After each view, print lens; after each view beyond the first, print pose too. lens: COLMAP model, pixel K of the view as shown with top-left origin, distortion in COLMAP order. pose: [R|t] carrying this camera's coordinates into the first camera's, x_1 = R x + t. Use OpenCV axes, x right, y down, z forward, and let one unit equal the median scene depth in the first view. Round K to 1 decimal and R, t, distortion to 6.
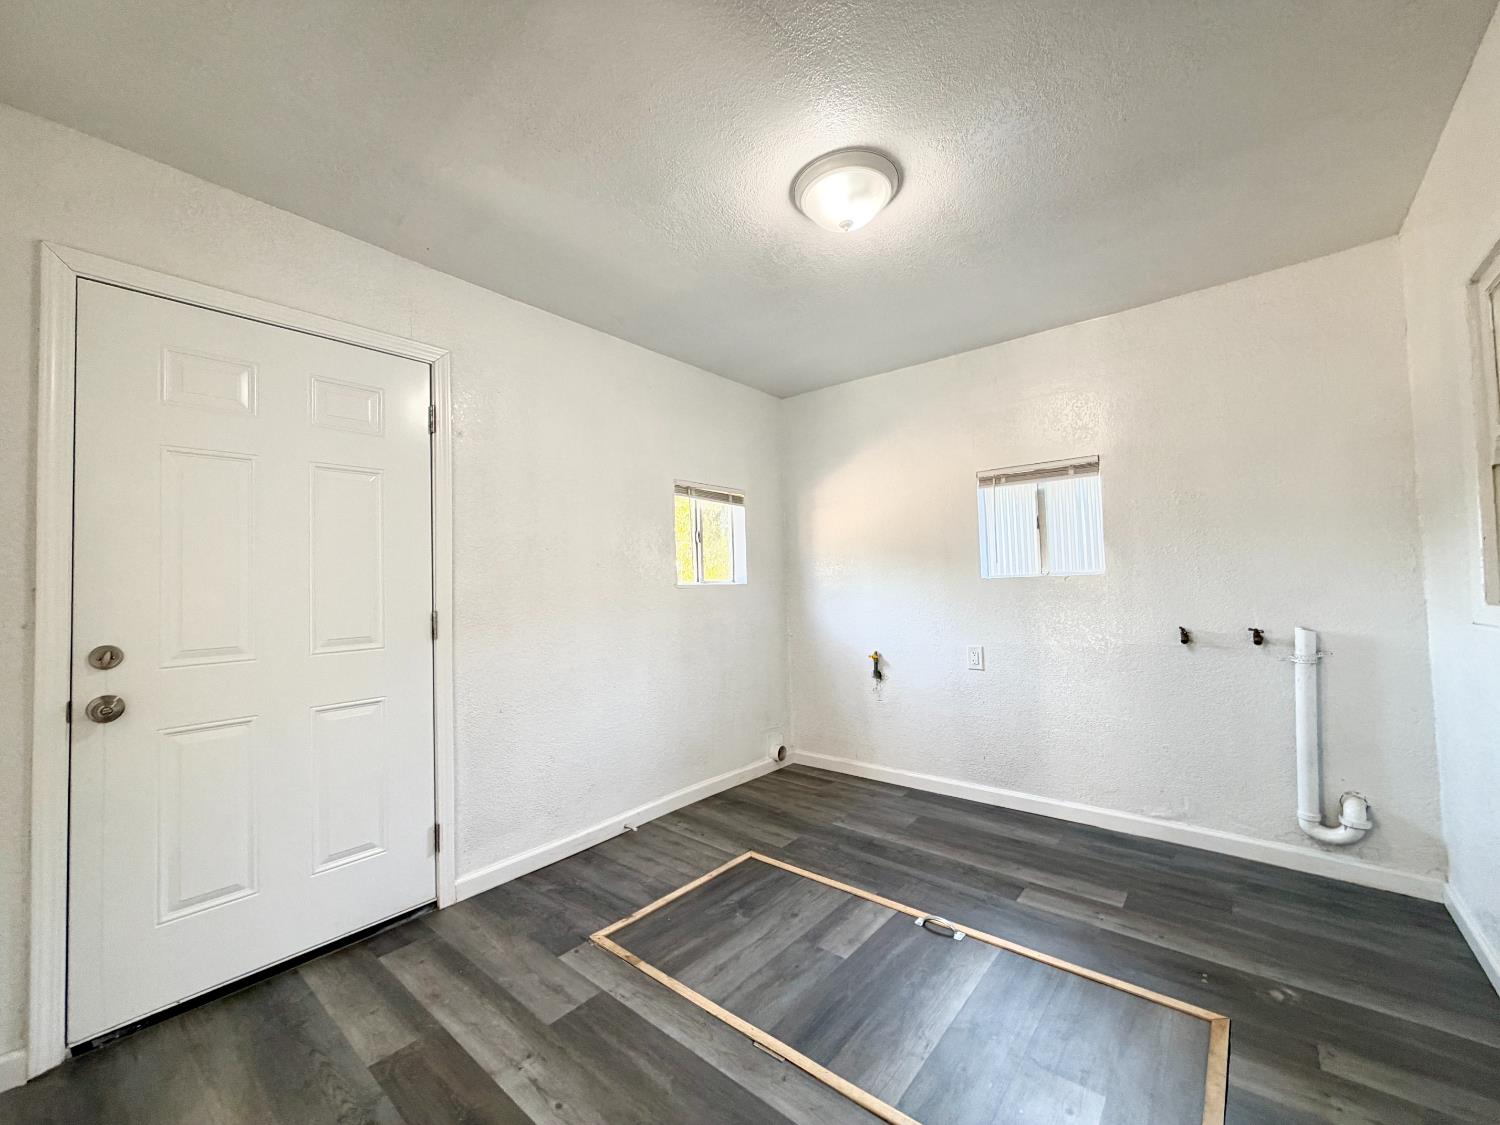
lens RADIAL K [[595.7, 0, 743.8], [0, 595.7, 559.7], [0, 0, 1]] dist [0.000315, -0.000058]
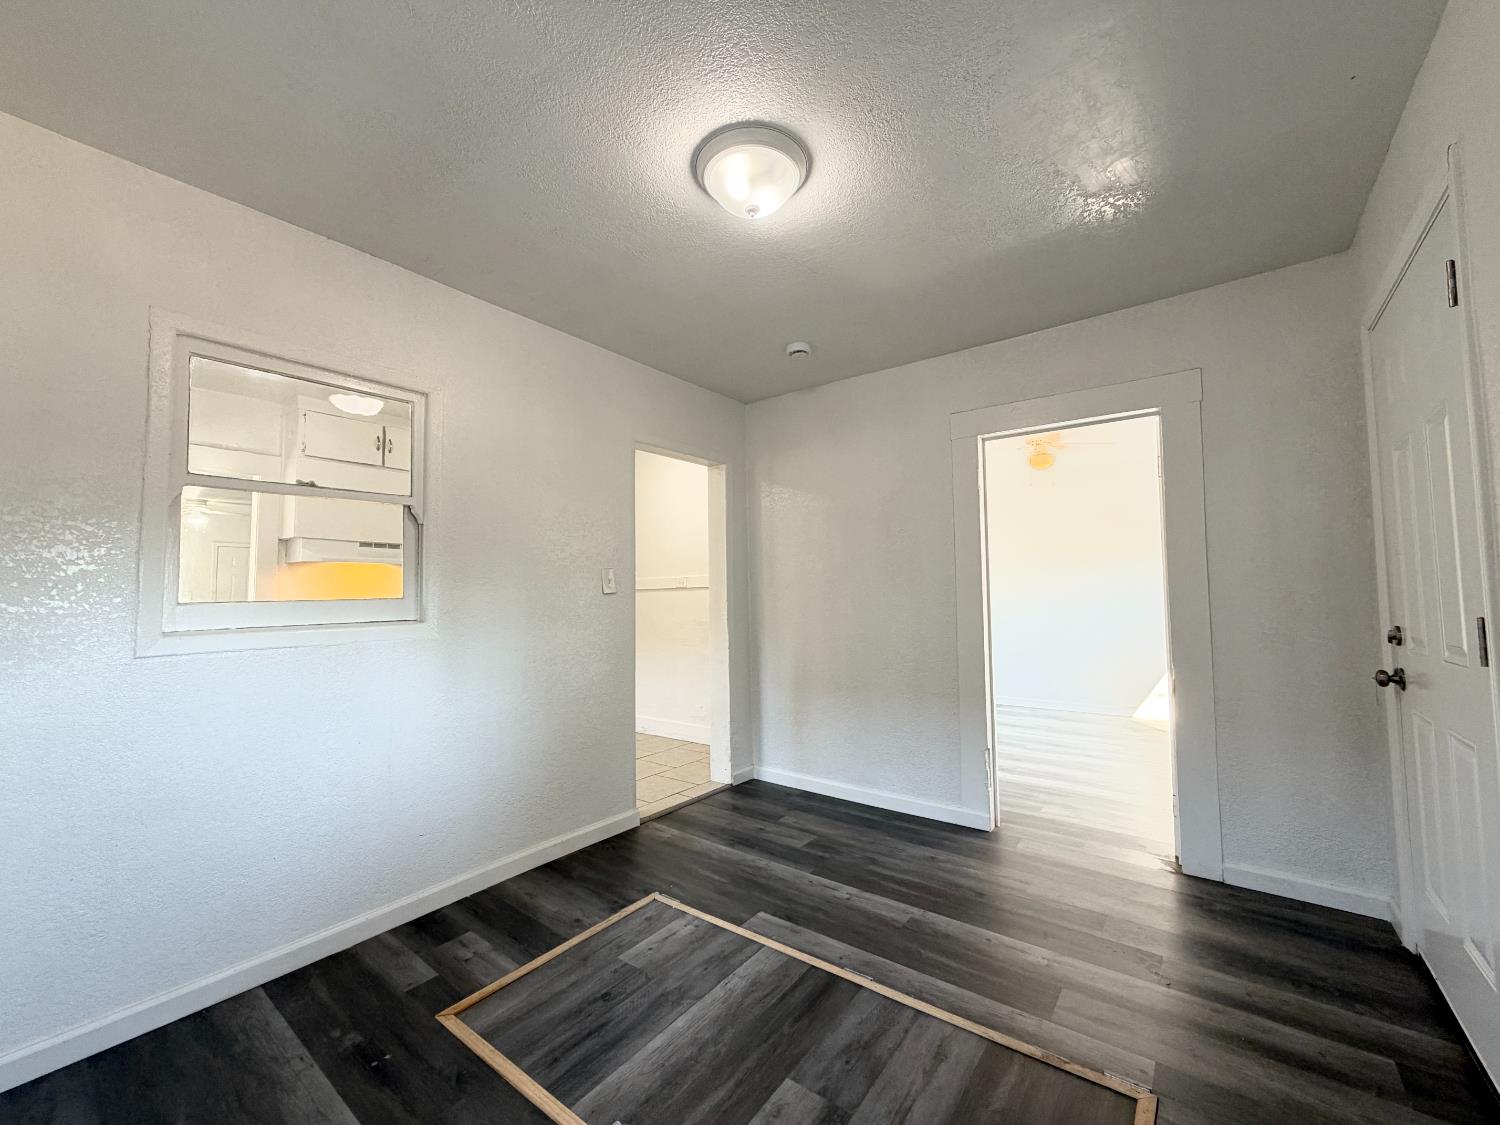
lens RADIAL K [[595.7, 0, 752.3], [0, 595.7, 563.5], [0, 0, 1]] dist [0.000315, -0.000058]
pose [[-0.998170, 0.032343, -0.051098, 0.251678], [0.037013, 0.994955, -0.093248, 0.079251], [0.047825, -0.094969, -0.994331, 1.967863]]
